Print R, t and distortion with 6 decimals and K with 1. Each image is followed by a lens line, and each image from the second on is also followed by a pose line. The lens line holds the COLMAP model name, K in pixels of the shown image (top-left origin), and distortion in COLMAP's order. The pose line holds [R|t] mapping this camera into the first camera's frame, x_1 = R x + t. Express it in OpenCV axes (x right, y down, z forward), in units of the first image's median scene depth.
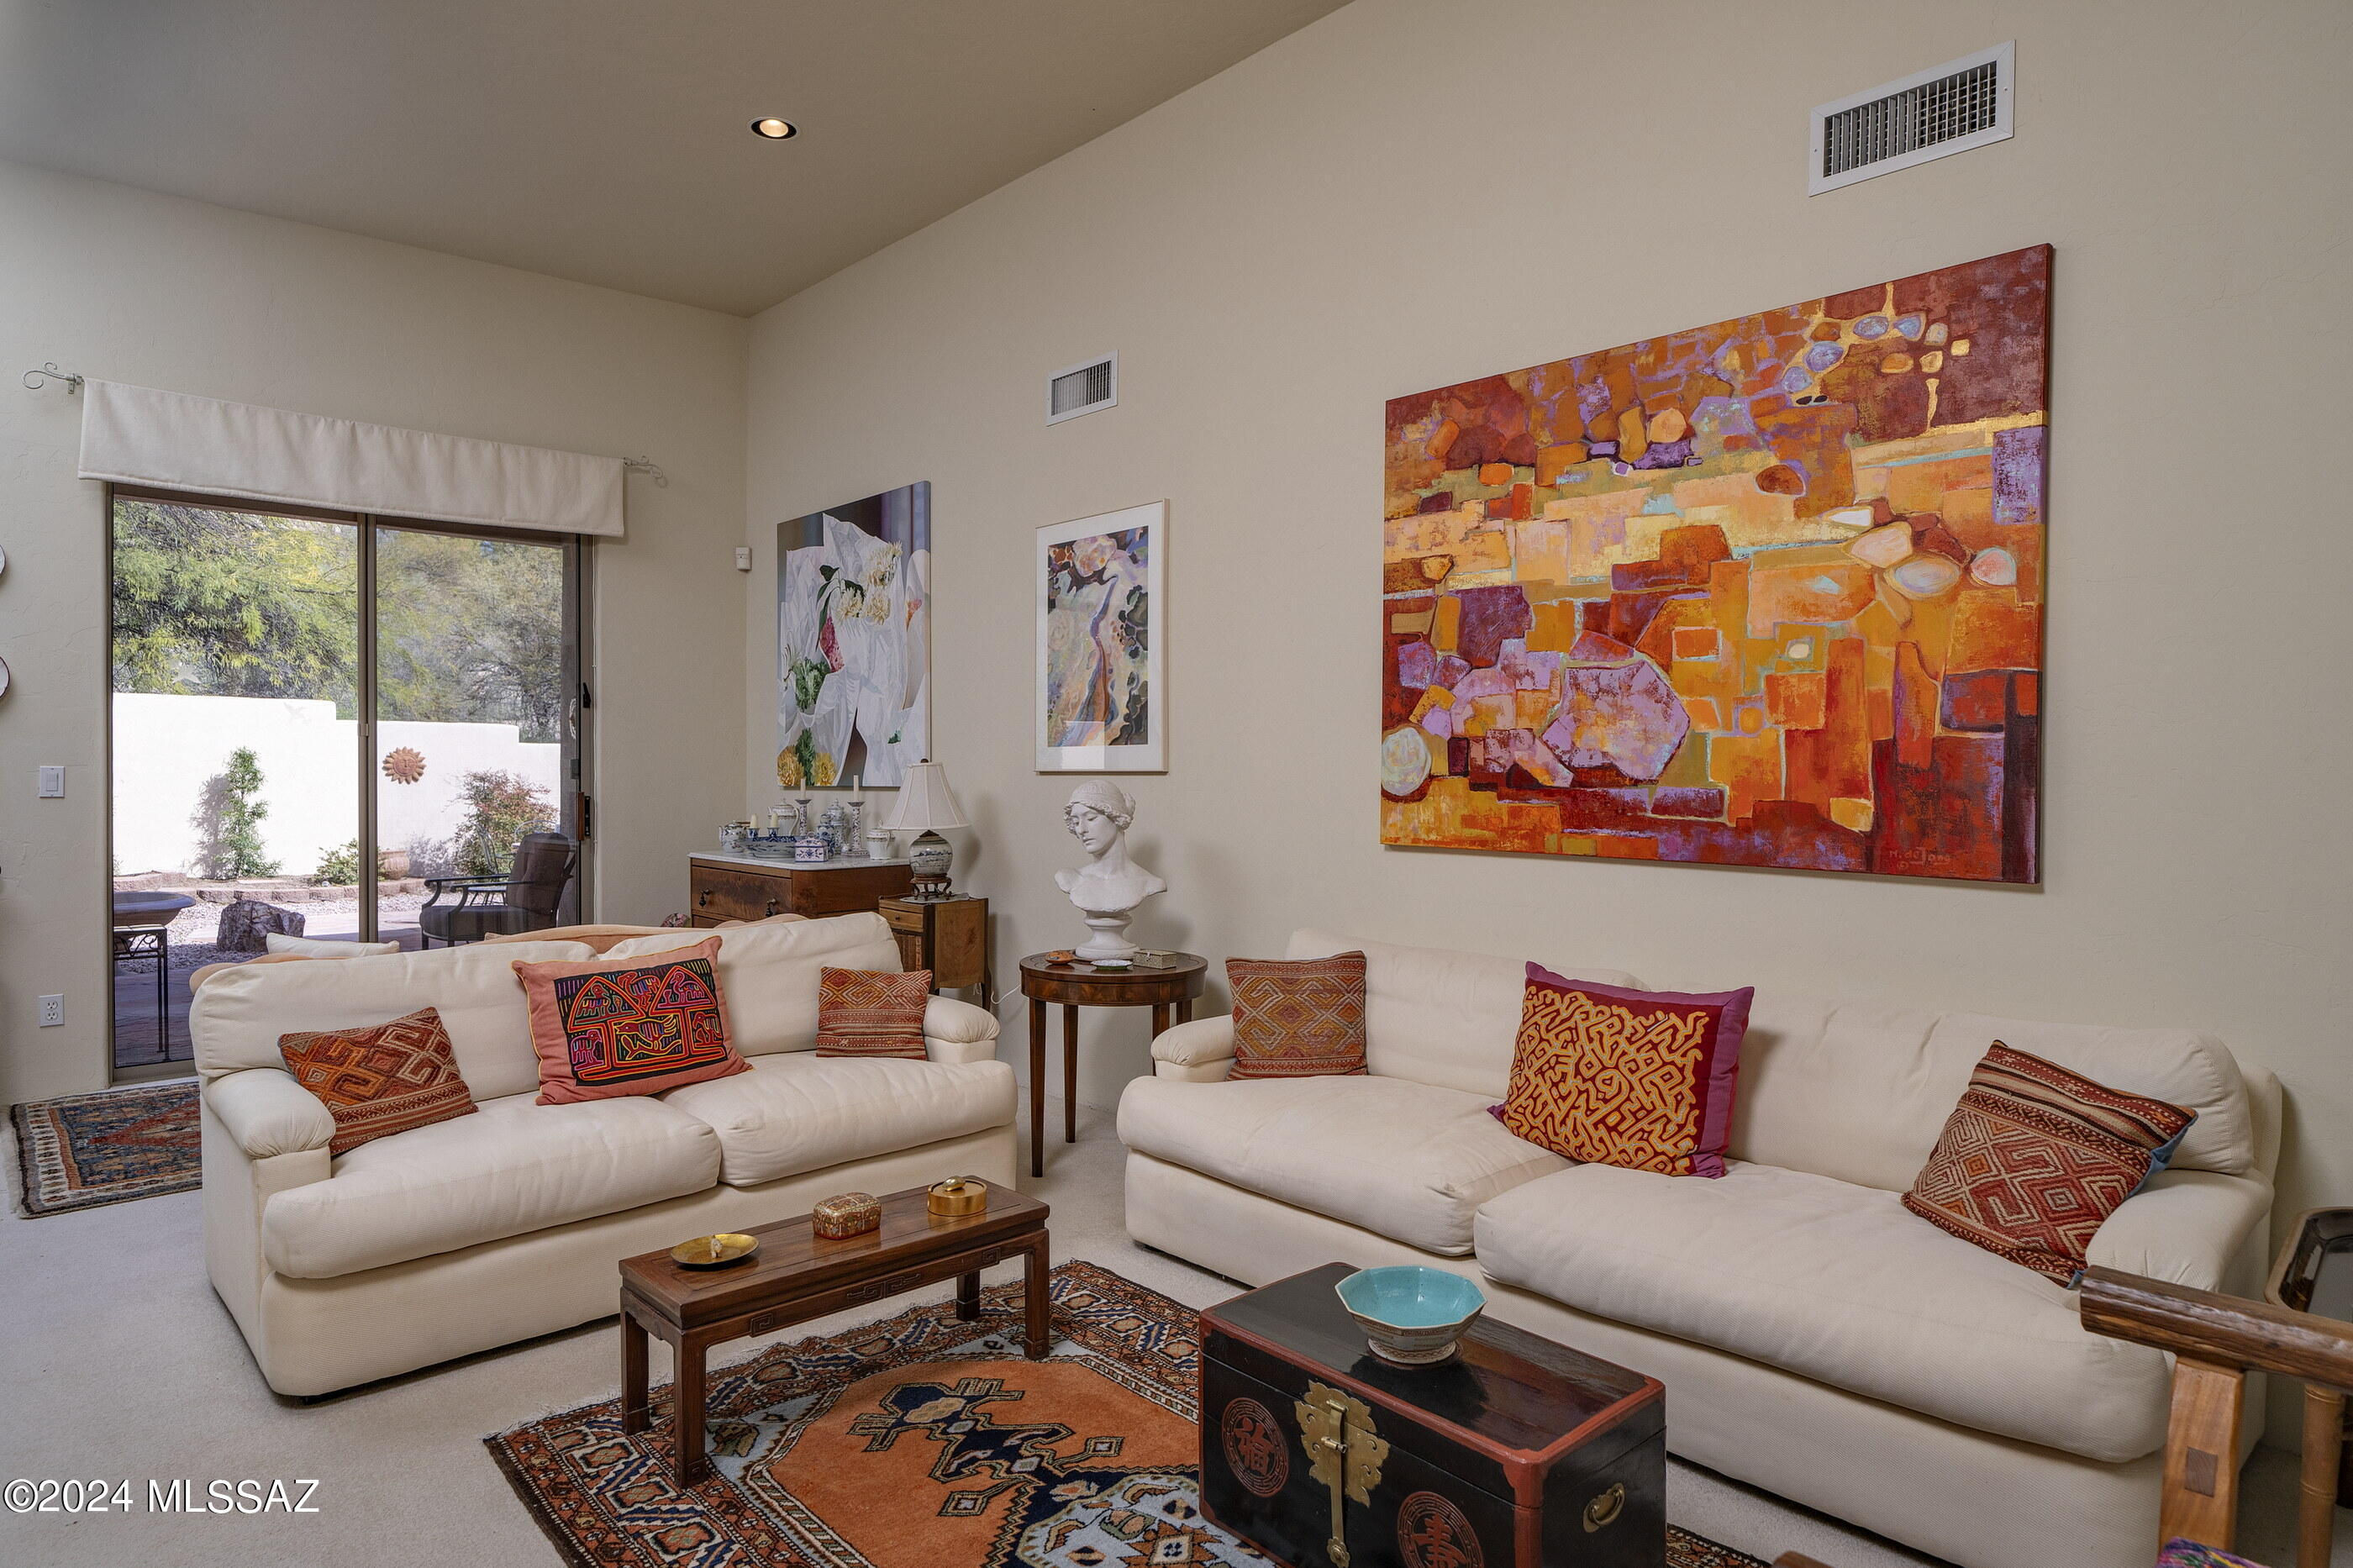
lens RADIAL K [[1306.1, 0, 1166.9], [0, 1306.1, 782.6], [0, 0, 1]] dist [-0.001855, 0.000261]
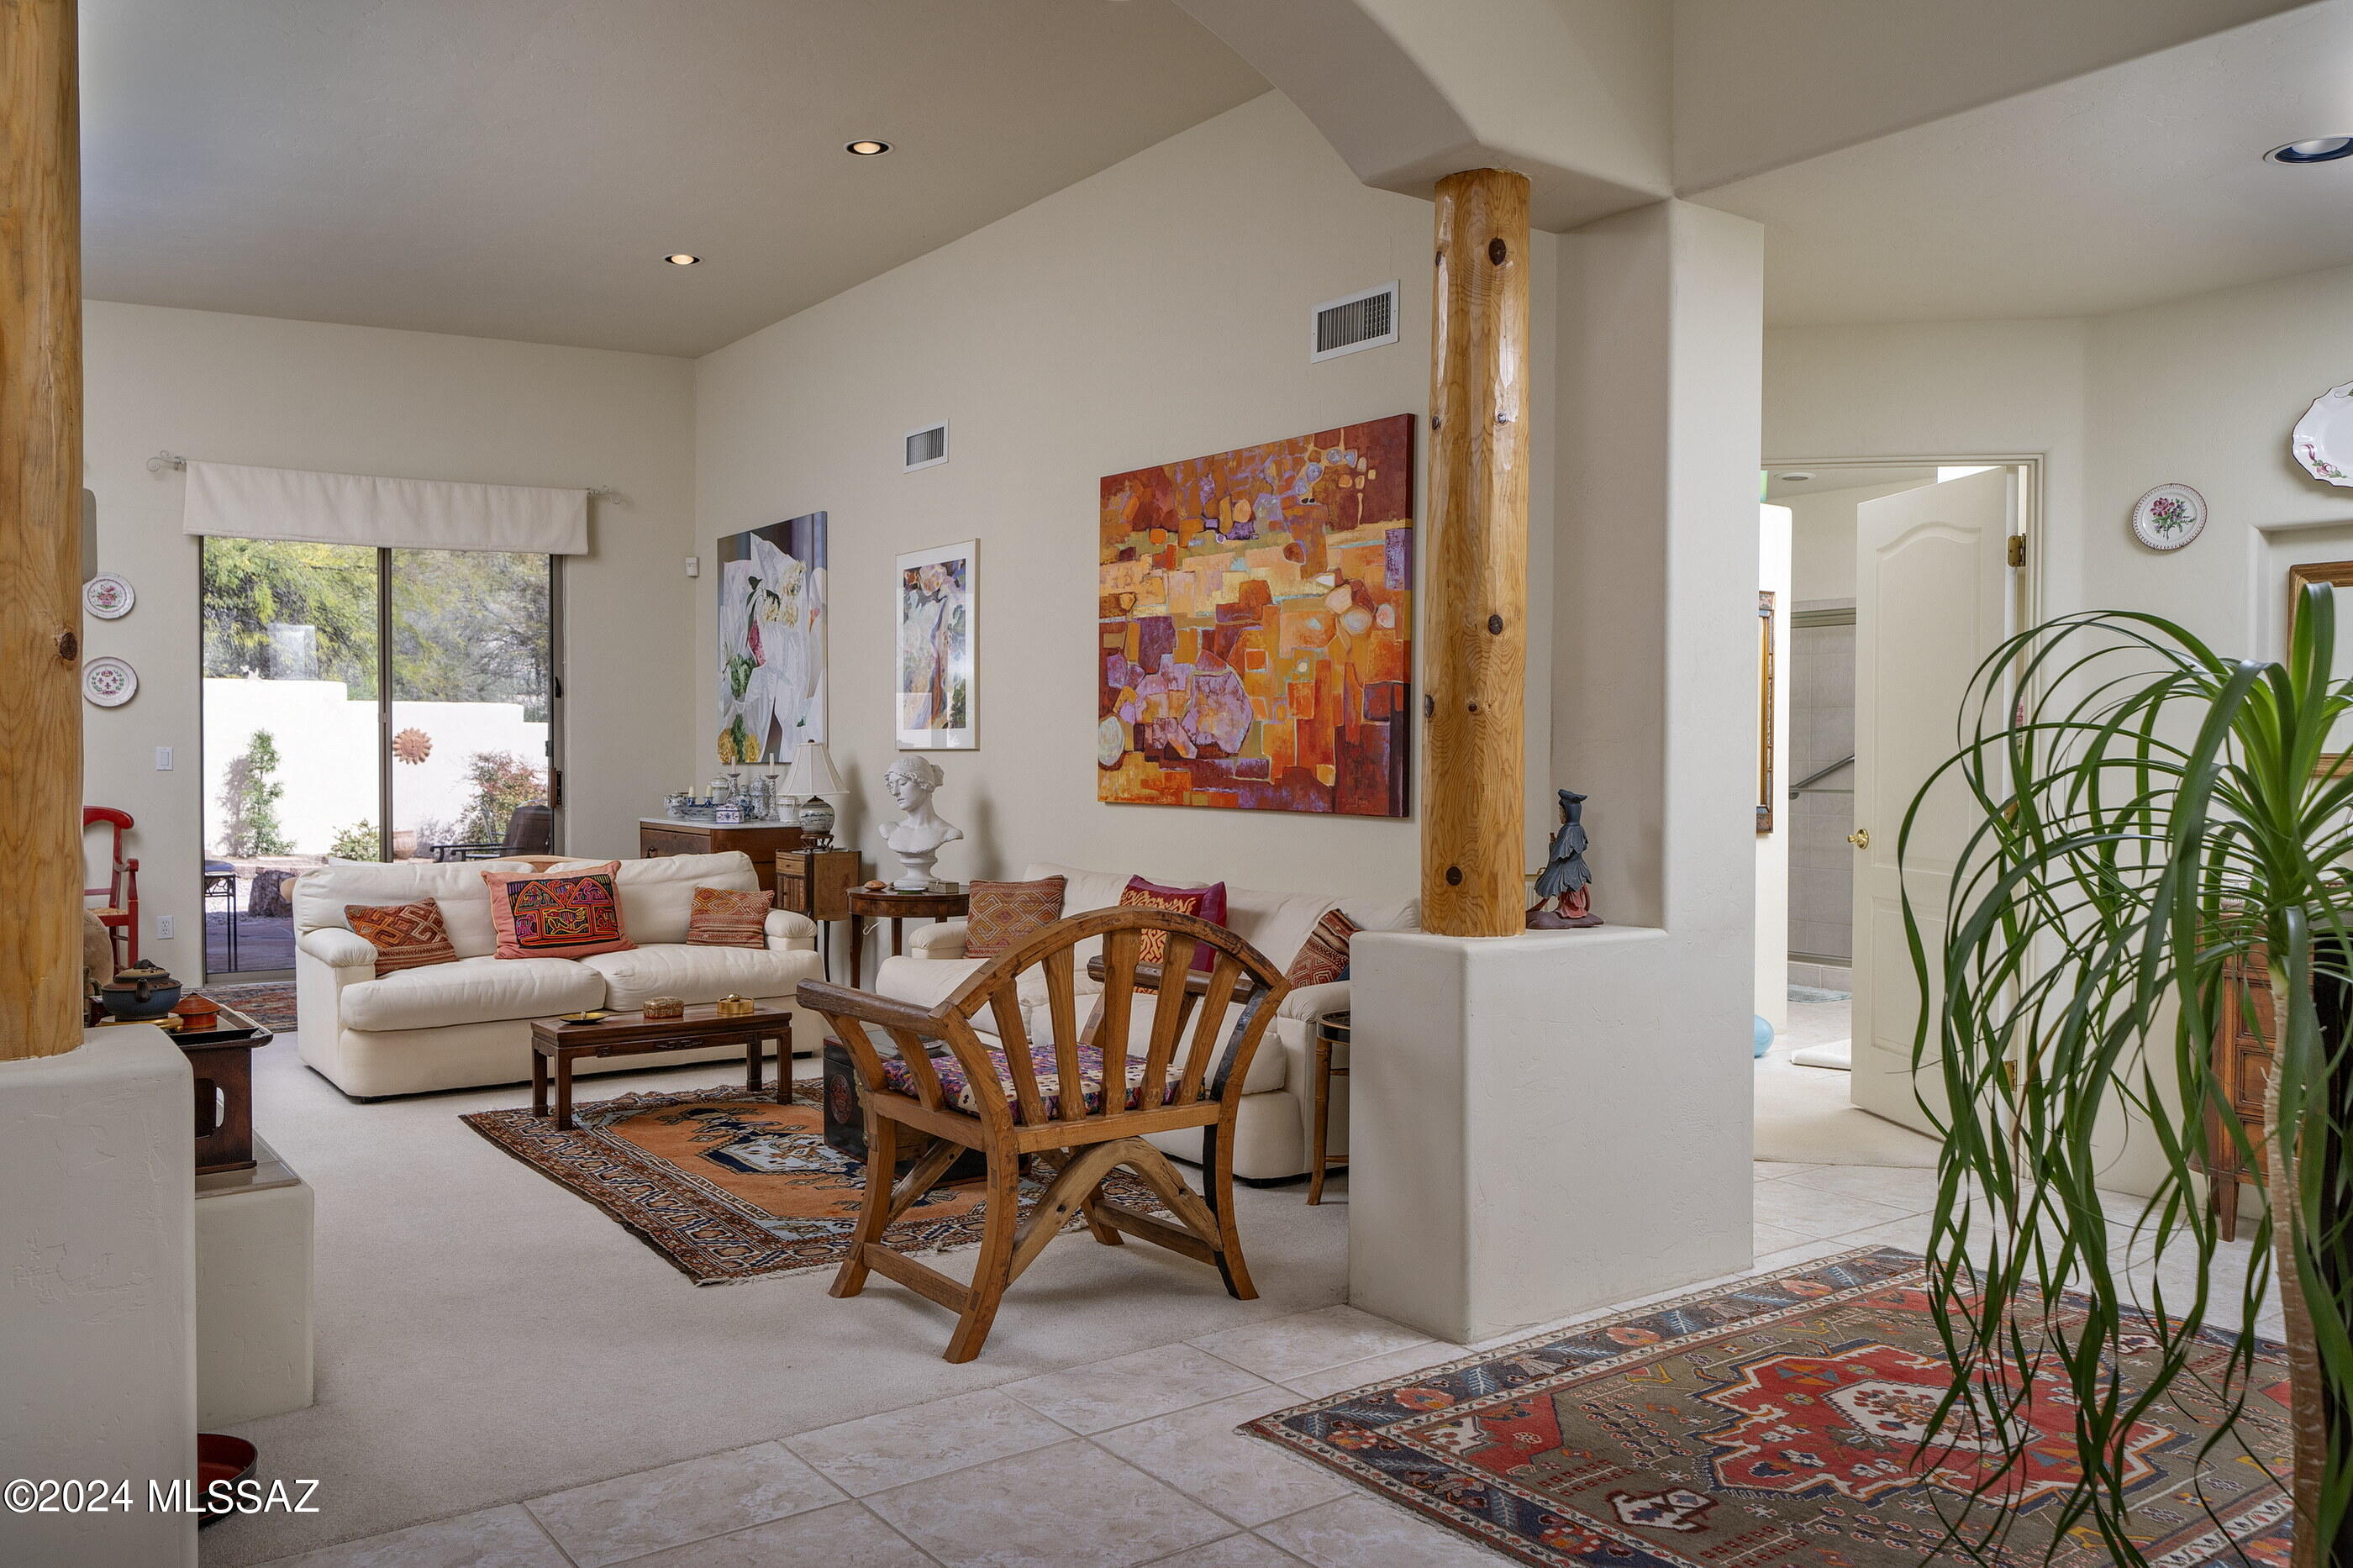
lens RADIAL K [[1594.5, 0, 1188.1], [0, 1594.5, 770.8], [0, 0, 1]] dist [-0.008524, -0.005767]
pose [[0.997225, -0.001932, -0.074422, 0.407472], [0.002238, 0.999989, 0.004027, 0.009238], [0.074414, -0.004183, 0.997219, -0.703056]]
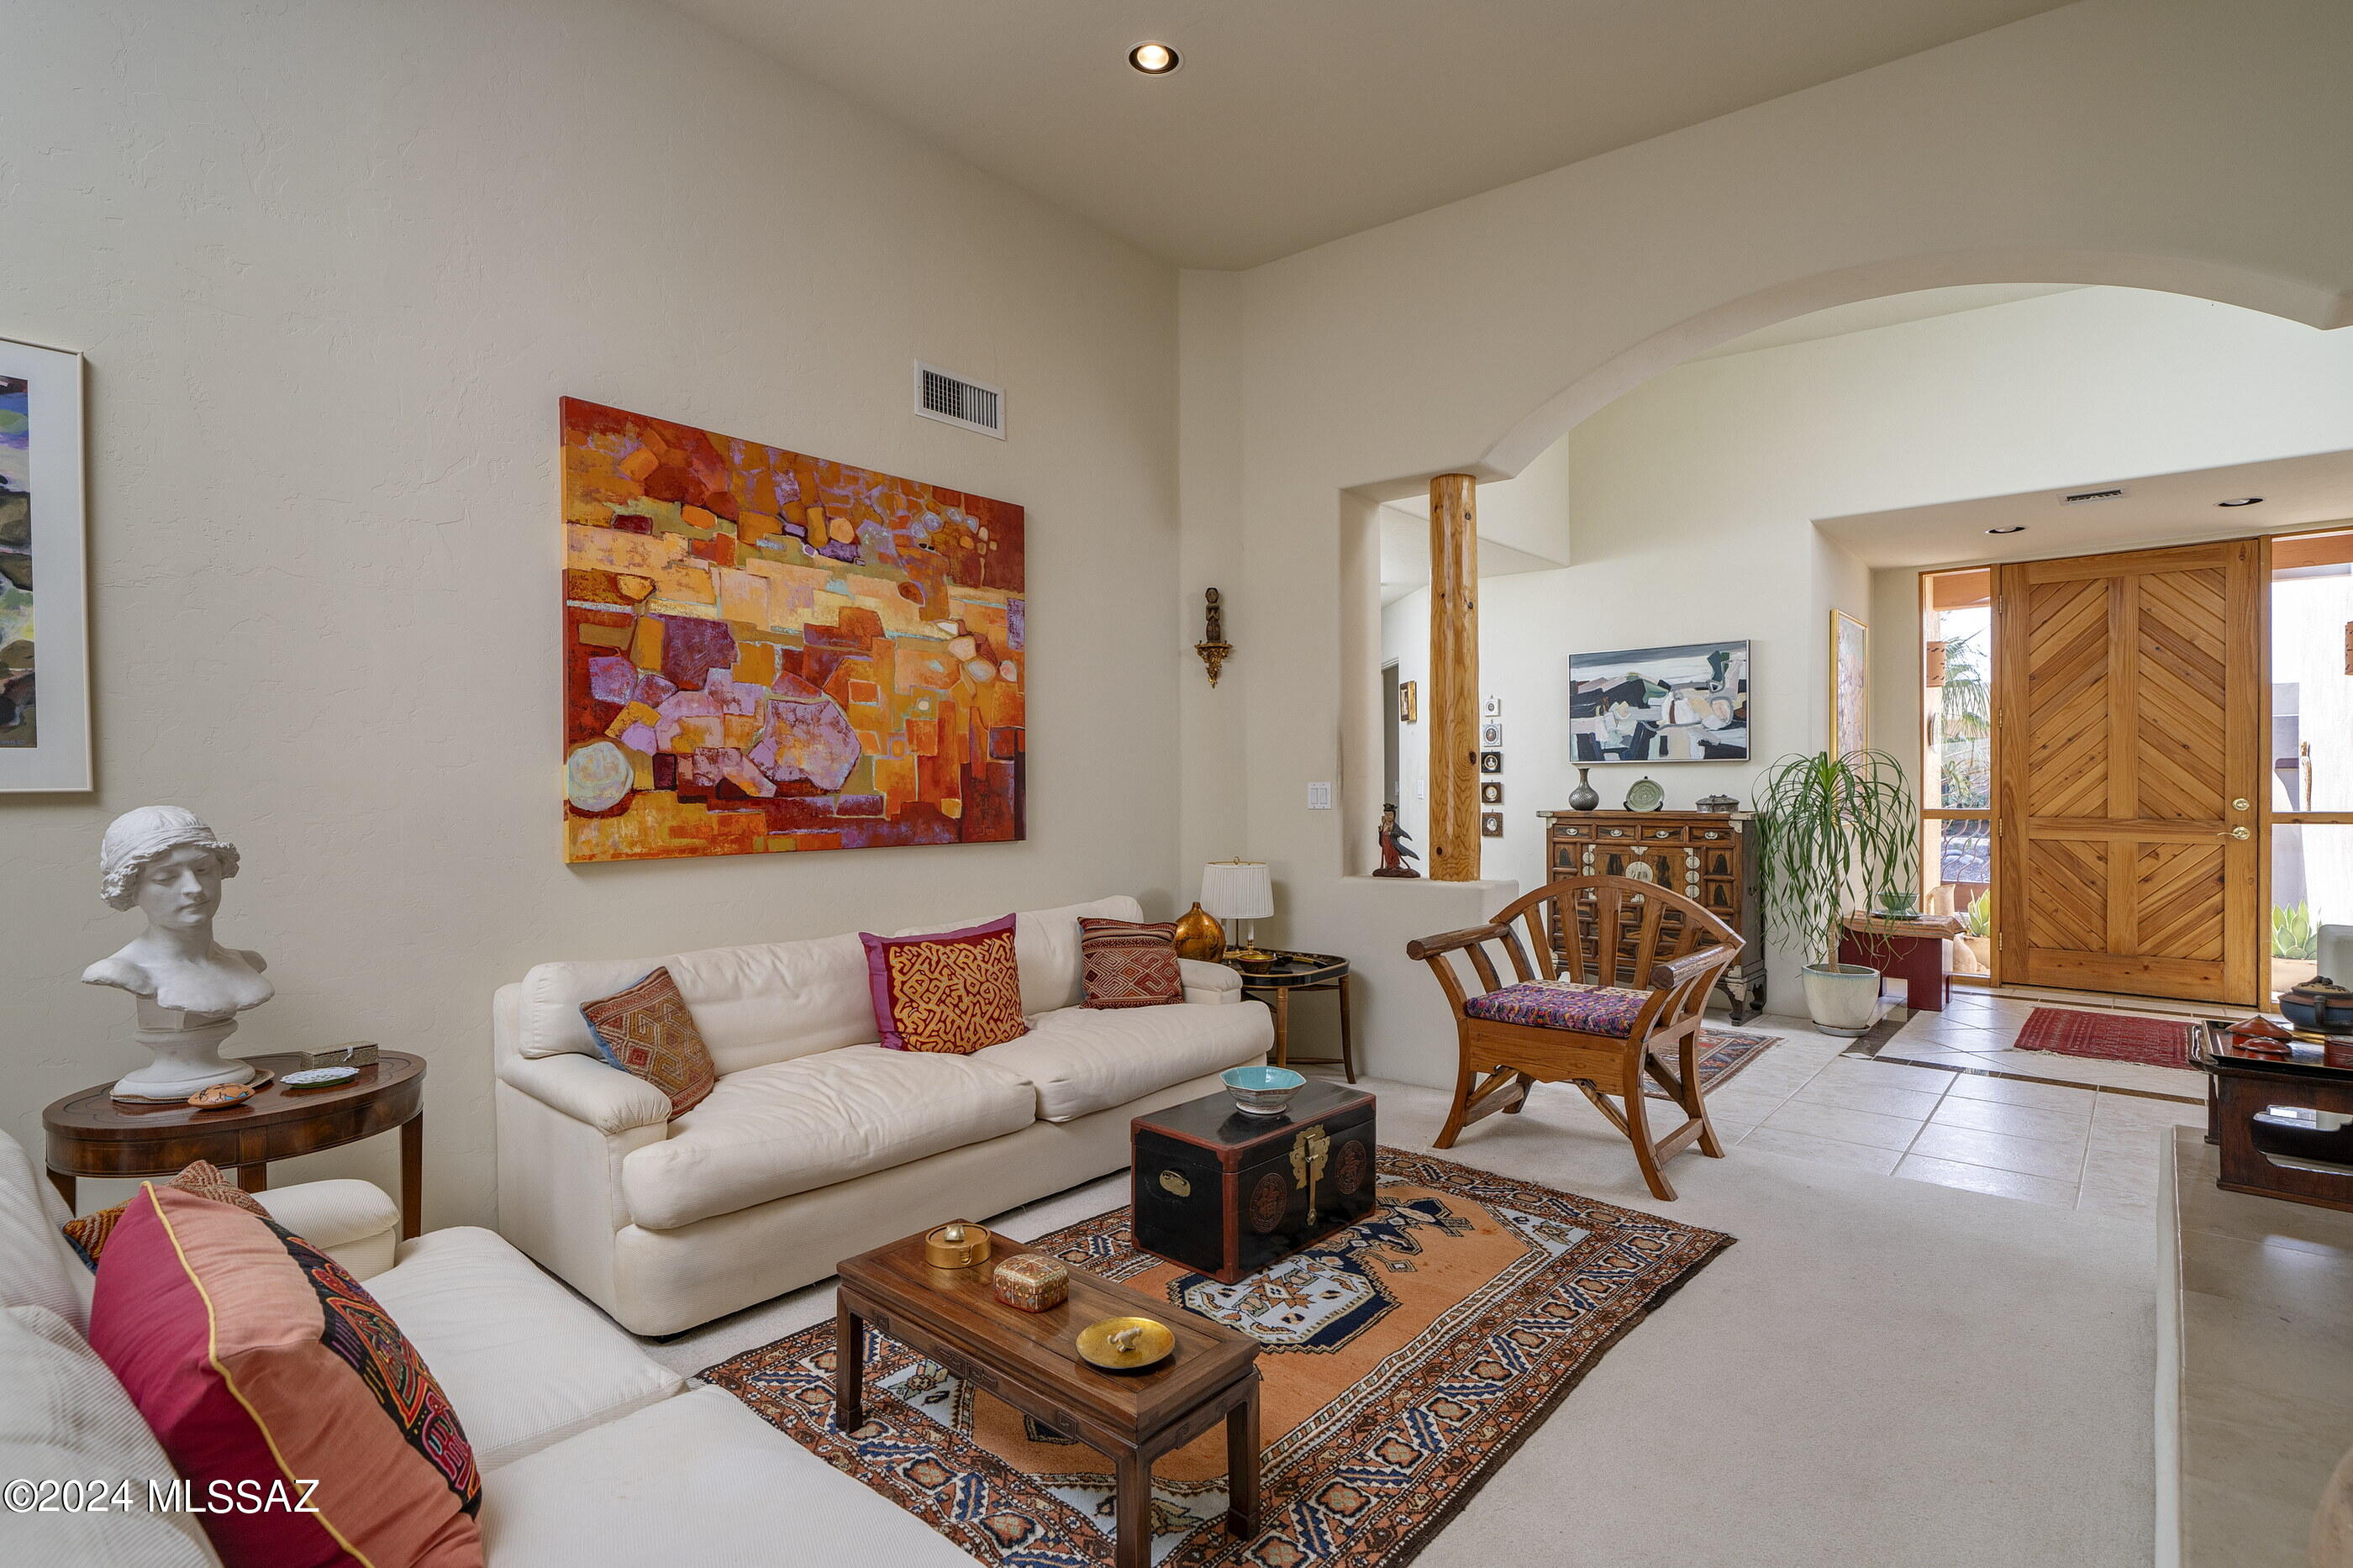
lens RADIAL K [[1073.9, 0, 1171.4], [0, 1073.9, 784.3], [0, 0, 1]] dist [0.014190, -0.000213]
pose [[-0.052309, -0.010360, 0.998577, -0.681009], [0.013641, 0.999845, 0.011088, -0.013899], [-0.998538, 0.014201, -0.052159, 0.643780]]
